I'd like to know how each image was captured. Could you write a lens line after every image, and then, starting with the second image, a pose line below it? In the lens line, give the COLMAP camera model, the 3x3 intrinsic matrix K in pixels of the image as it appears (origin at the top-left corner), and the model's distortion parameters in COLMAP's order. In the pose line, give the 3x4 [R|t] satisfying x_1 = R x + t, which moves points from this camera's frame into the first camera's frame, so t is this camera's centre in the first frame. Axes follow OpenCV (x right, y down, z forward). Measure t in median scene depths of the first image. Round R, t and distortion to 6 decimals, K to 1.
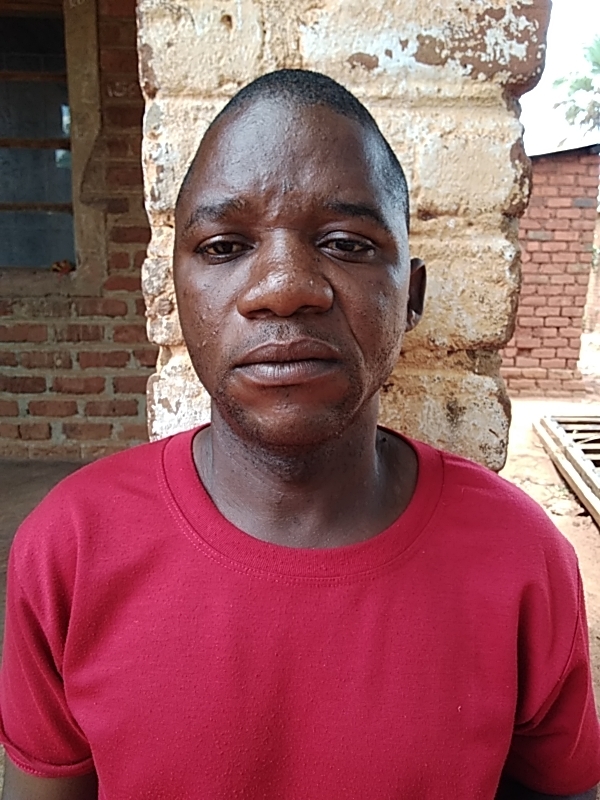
lens RADIAL K [[646.5, 0, 300.0], [0, 646.5, 400.0], [0, 0, 1]] dist [0.045523, -0.129513]
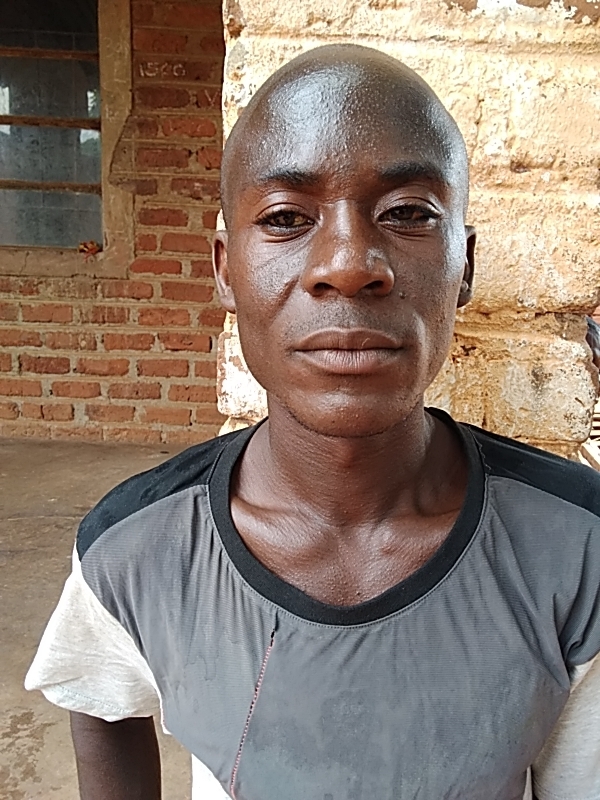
lens RADIAL K [[642.3, 0, 300.0], [0, 642.3, 400.0], [0, 0, 1]] dist [0.039740, -0.111454]
pose [[0.999583, 0.025016, -0.014438, -0.021826], [-0.024875, 0.999642, 0.009899, 0.011037], [0.014681, -0.009535, 0.999847, 0.011254]]
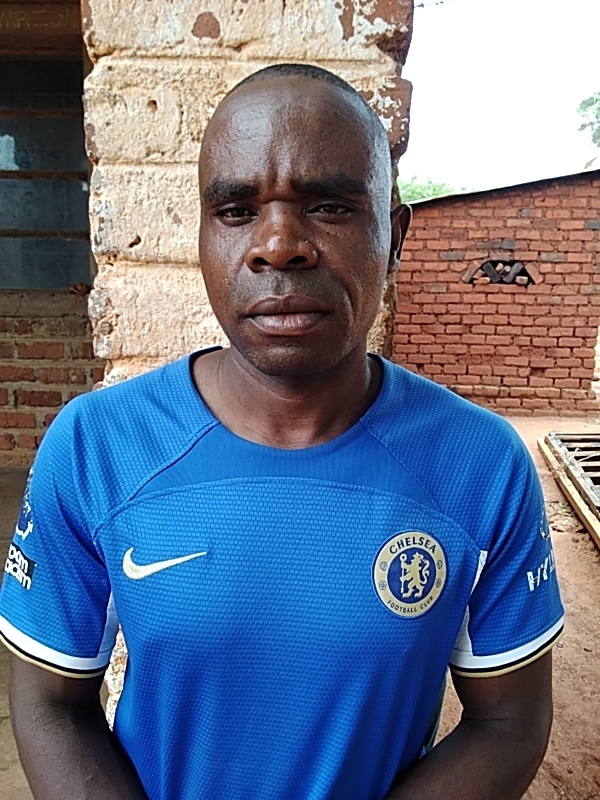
lens RADIAL K [[642.3, 0, 300.0], [0, 642.3, 400.0], [0, 0, 1]] dist [0.039740, -0.111454]
pose [[0.999125, 0.007382, -0.041161, 0.046076], [-0.008563, 0.999555, -0.028584, 0.005636], [0.040931, 0.028912, 0.998744, -0.047061]]
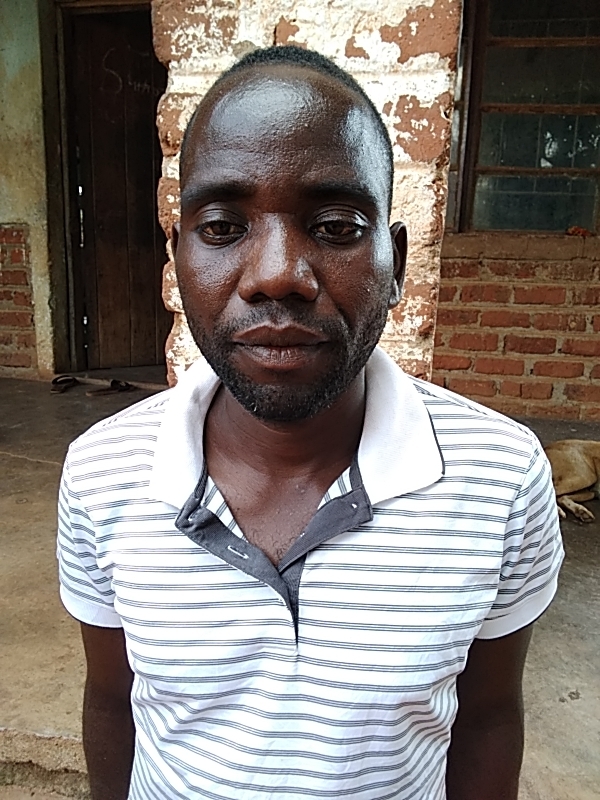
lens RADIAL K [[642.3, 0, 300.0], [0, 642.3, 400.0], [0, 0, 1]] dist [0.039740, -0.111454]
pose [[0.977733, 0.051121, -0.203533, -0.591953], [-0.043182, 0.998130, 0.043261, 0.036263], [0.205364, -0.033509, 0.978112, -0.092749]]
